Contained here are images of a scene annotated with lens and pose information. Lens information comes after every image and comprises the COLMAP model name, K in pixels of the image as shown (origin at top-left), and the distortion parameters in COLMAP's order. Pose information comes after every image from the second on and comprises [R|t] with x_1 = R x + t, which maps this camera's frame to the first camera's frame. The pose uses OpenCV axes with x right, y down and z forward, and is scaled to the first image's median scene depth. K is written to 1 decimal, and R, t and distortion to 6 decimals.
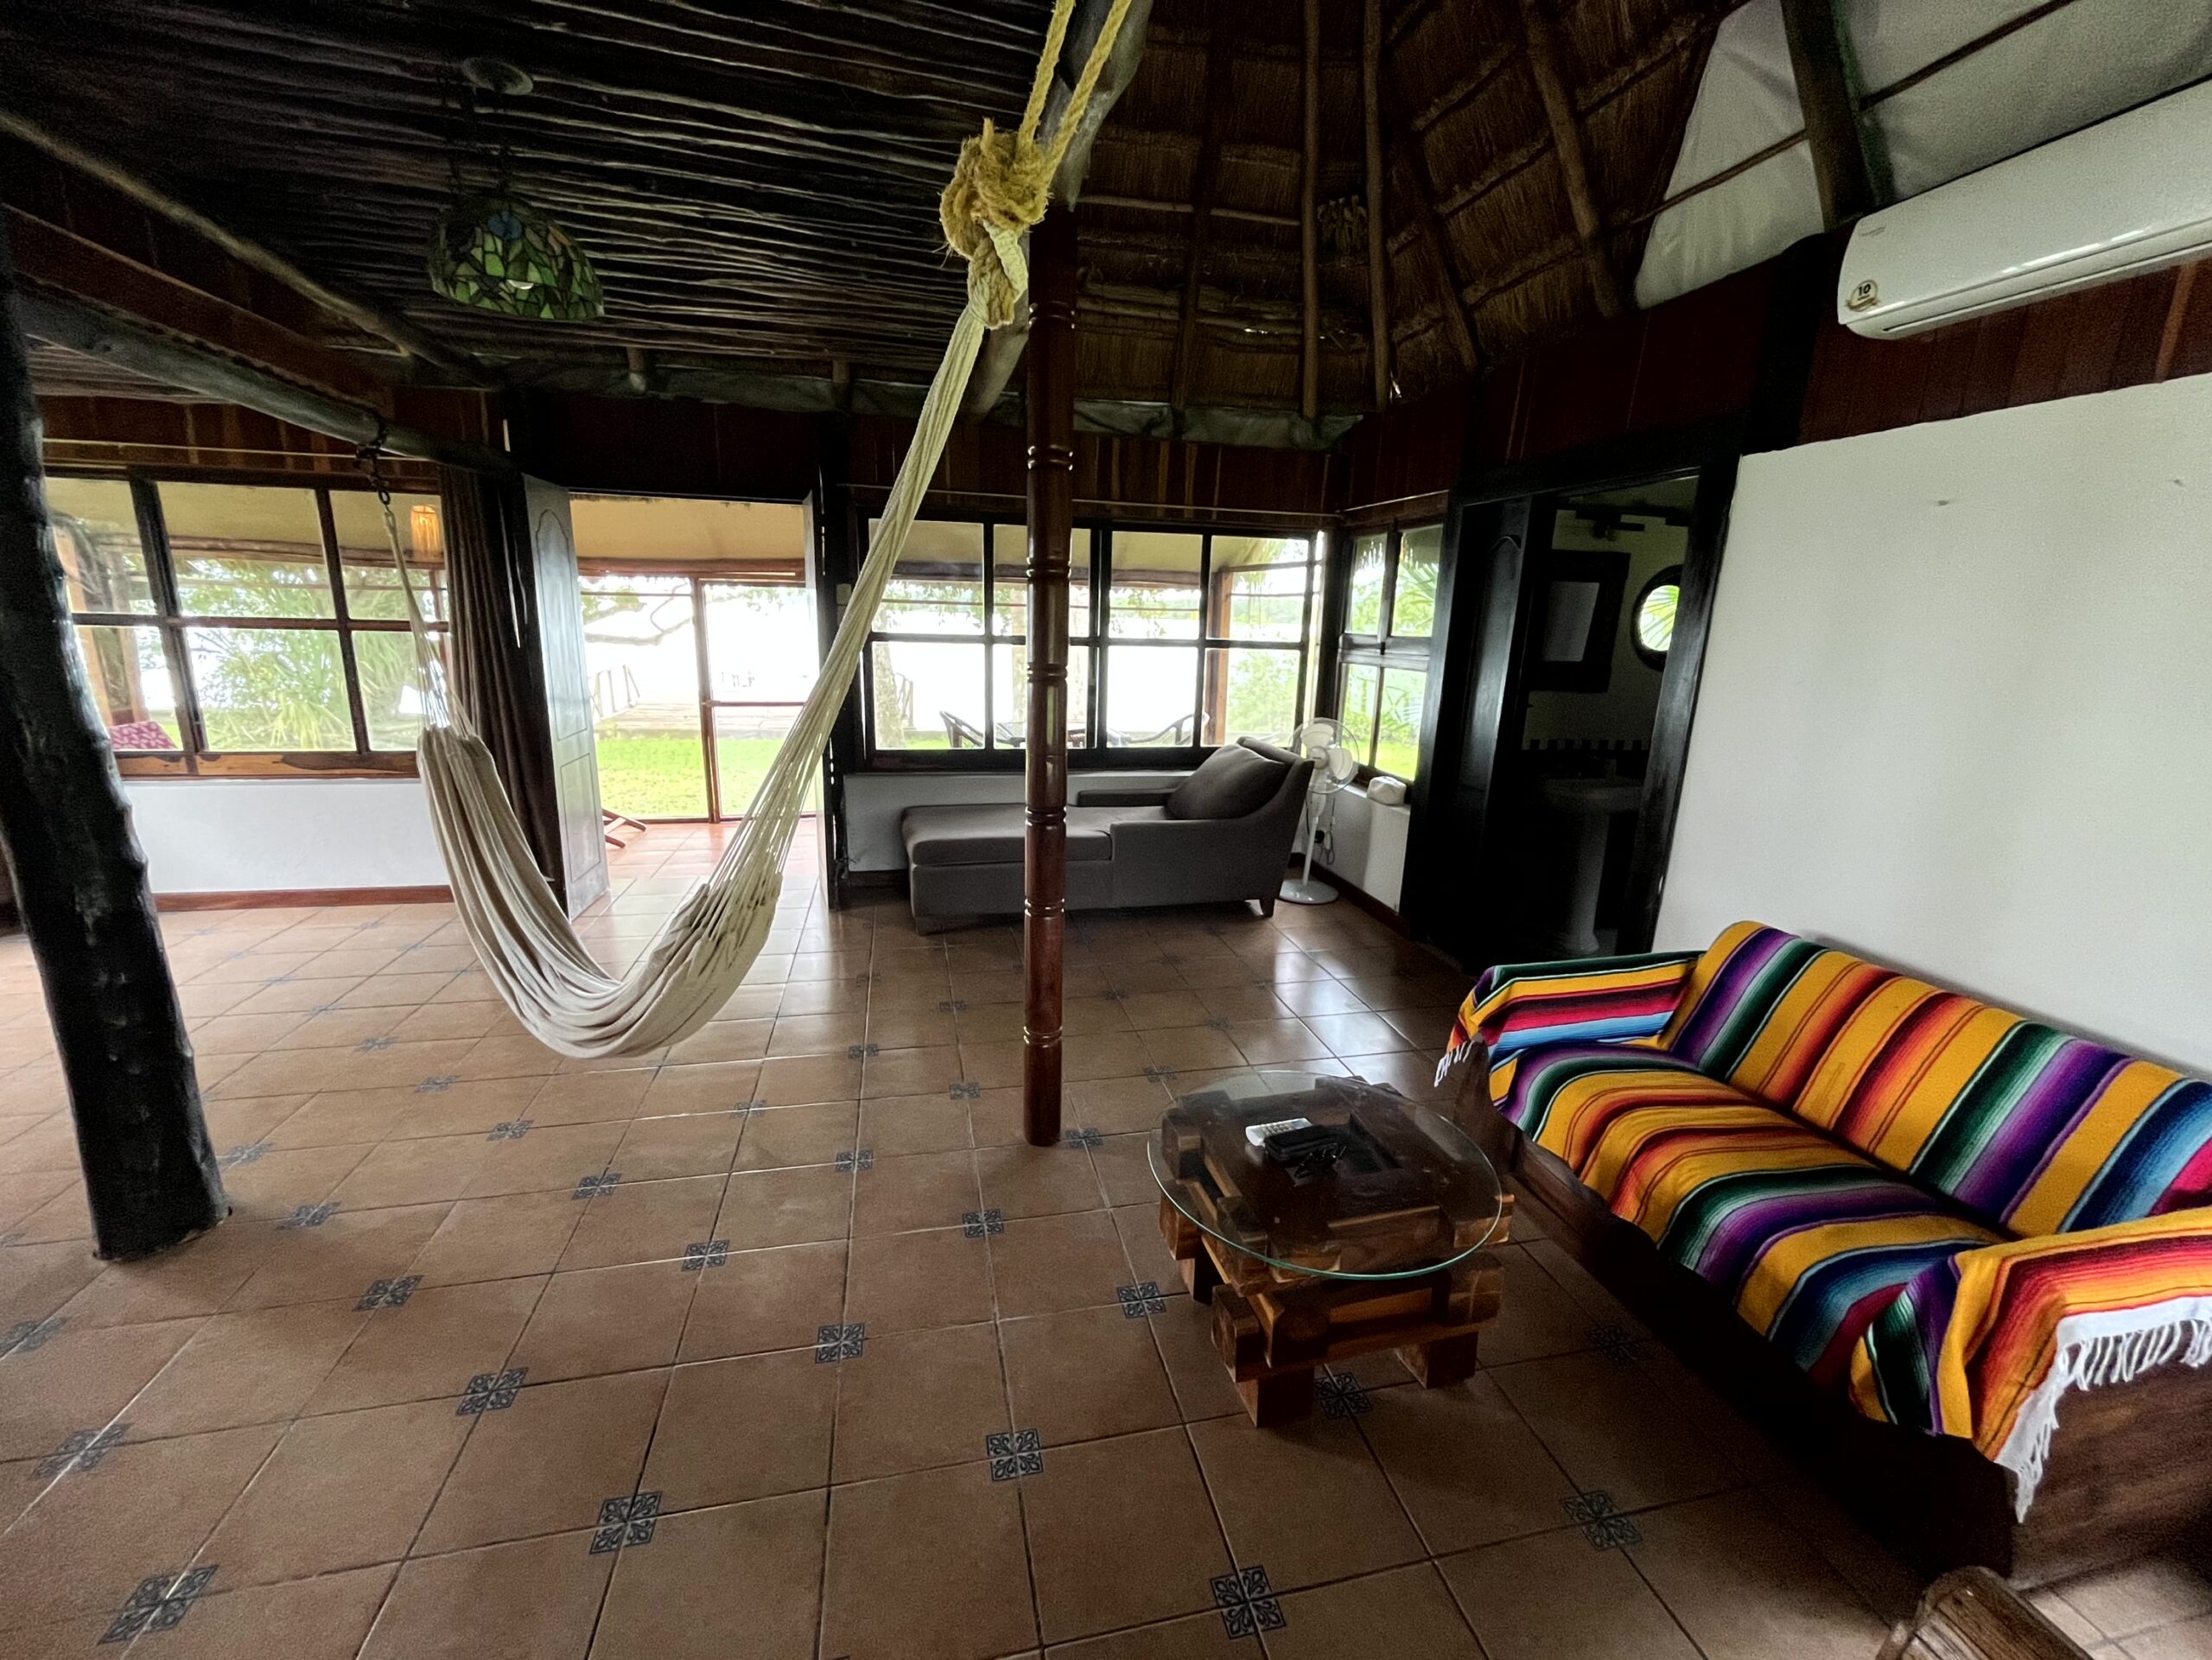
lens RADIAL K [[894.6, 0, 1109.0], [0, 894.6, 833.2], [0, 0, 1]] dist [-0.003398, -0.000266]
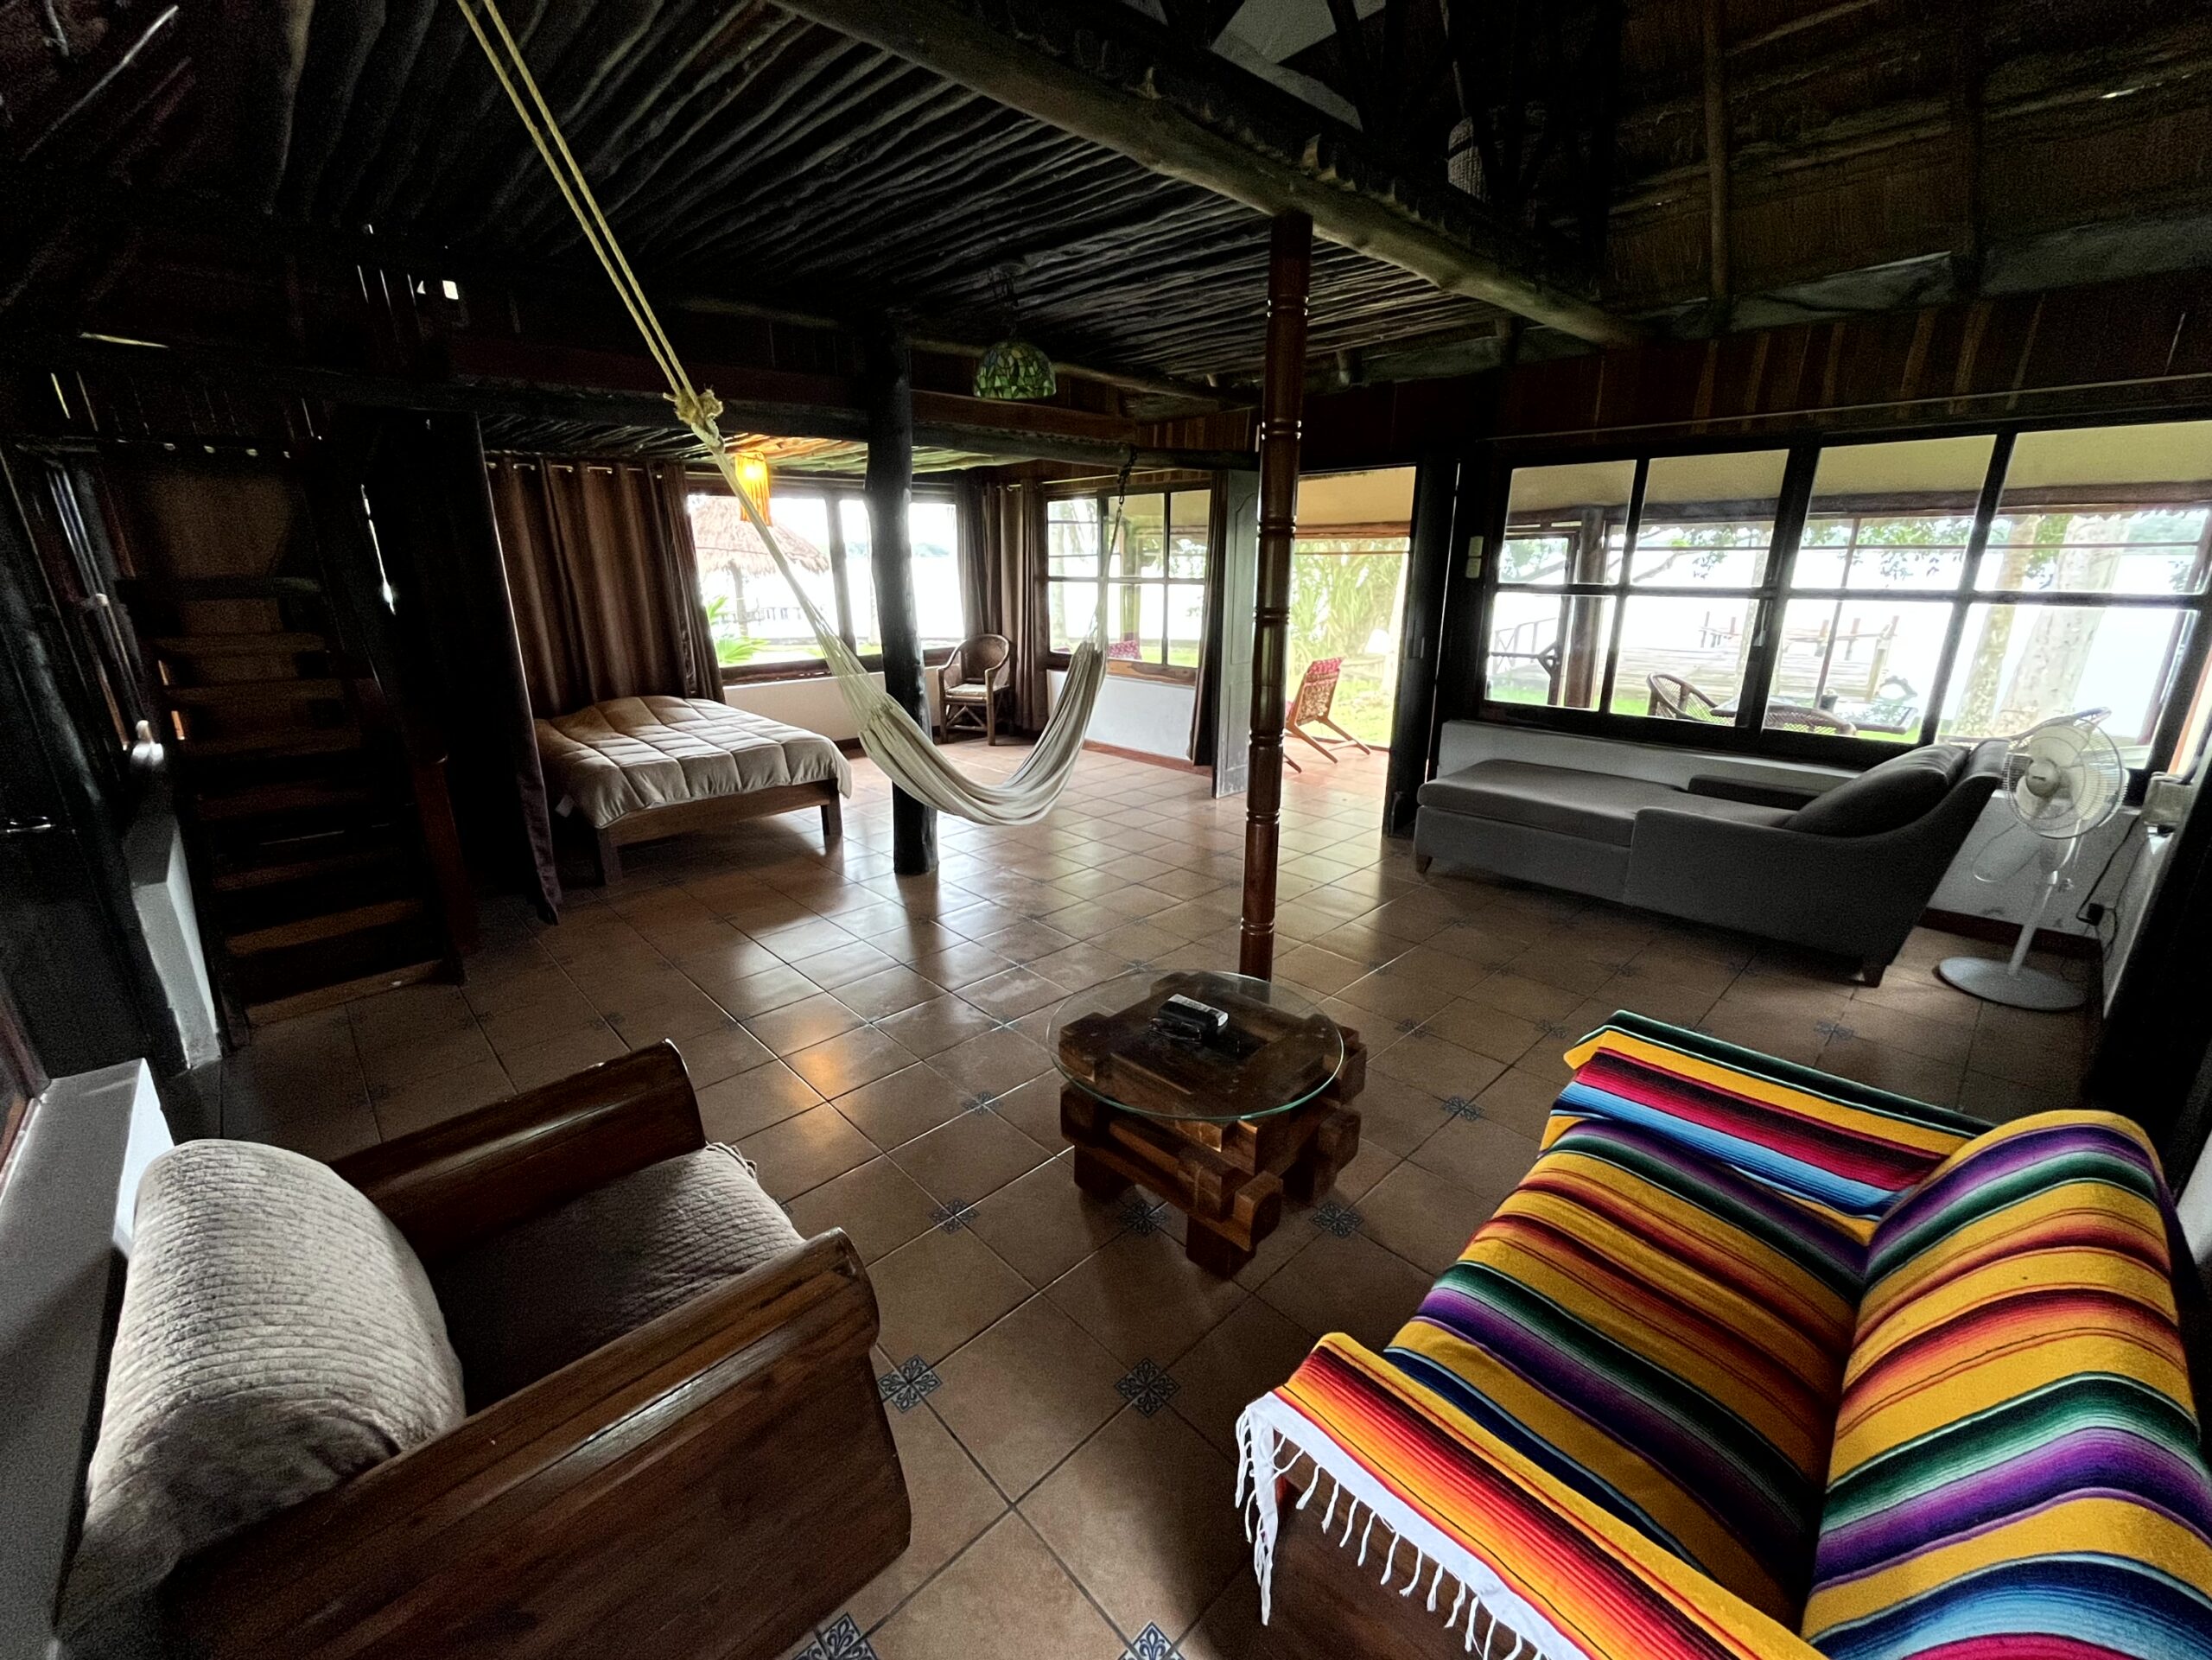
lens RADIAL K [[894.6, 0, 1099.0], [0, 894.6, 828.5], [0, 0, 1]] dist [-0.003398, -0.000266]
pose [[0.507787, 0.218632, -0.833278, 0.444009], [-0.184201, 0.972445, 0.142897, -0.016281], [0.841559, 0.080930, 0.534067, 0.107438]]
